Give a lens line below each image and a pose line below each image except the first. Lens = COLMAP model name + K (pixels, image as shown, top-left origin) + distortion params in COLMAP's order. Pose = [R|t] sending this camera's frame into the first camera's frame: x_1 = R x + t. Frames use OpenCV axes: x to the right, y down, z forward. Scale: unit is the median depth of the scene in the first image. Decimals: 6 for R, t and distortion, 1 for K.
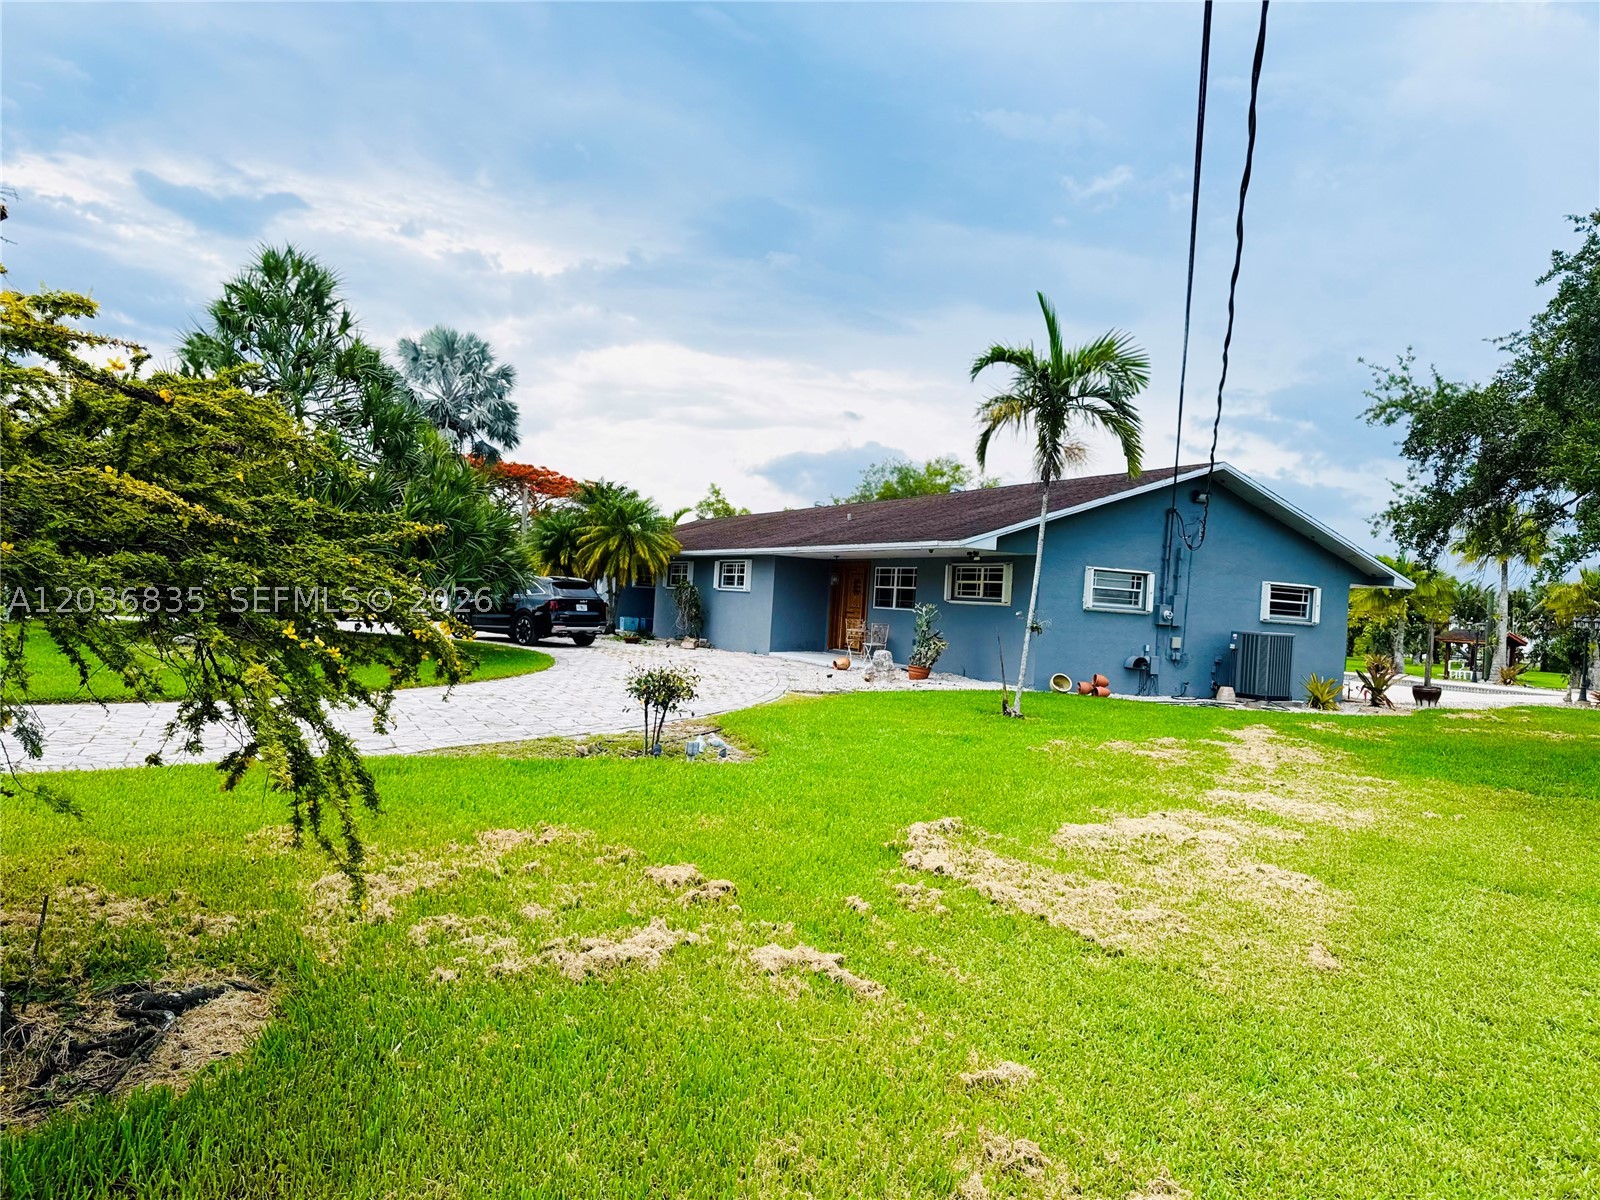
lens RADIAL K [[1129.9, 0, 800.2], [0, 1129.9, 613.6], [0, 0, 1]] dist [0.006856, -0.004812]
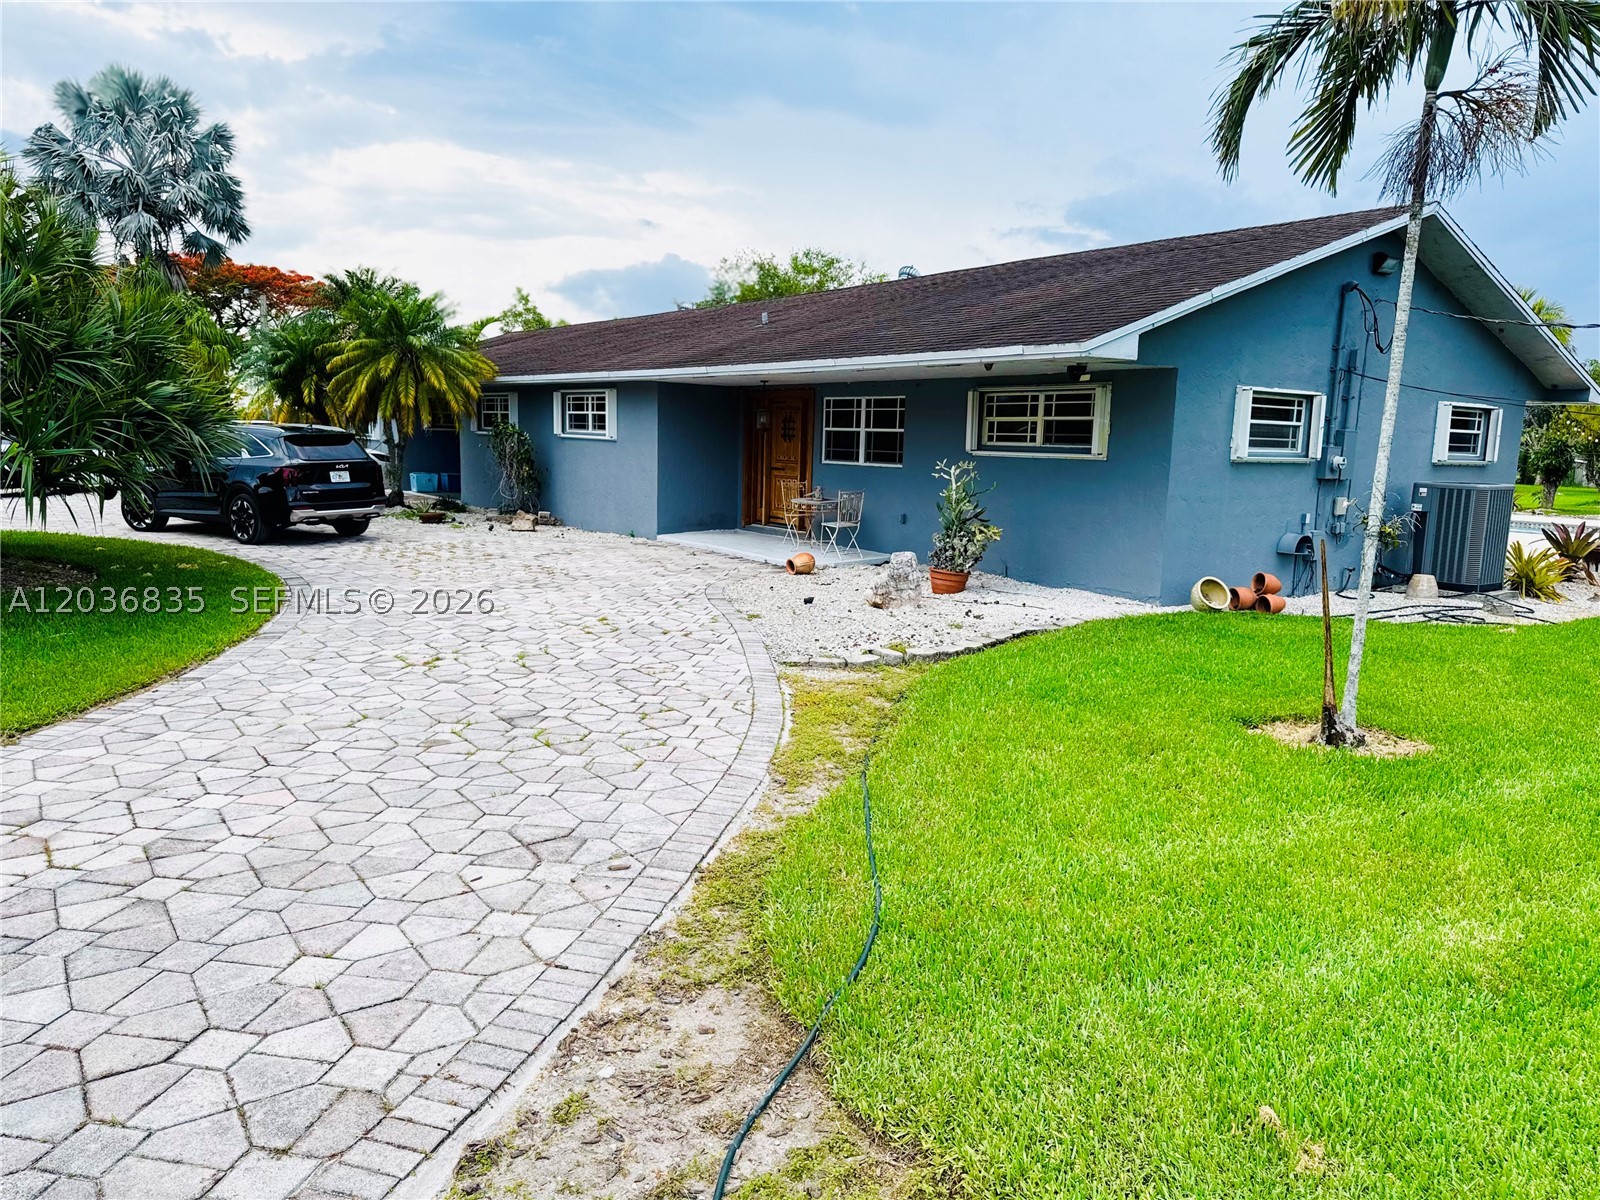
lens RADIAL K [[1139.2, 0, 804.9], [0, 1139.2, 613.6], [0, 0, 1]] dist [0.117730, -0.209952]
pose [[0.985435, -0.059230, 0.159407, -0.045185], [0.034152, 0.987215, 0.155694, -0.018087], [-0.166591, -0.147982, 0.974858, 0.303759]]
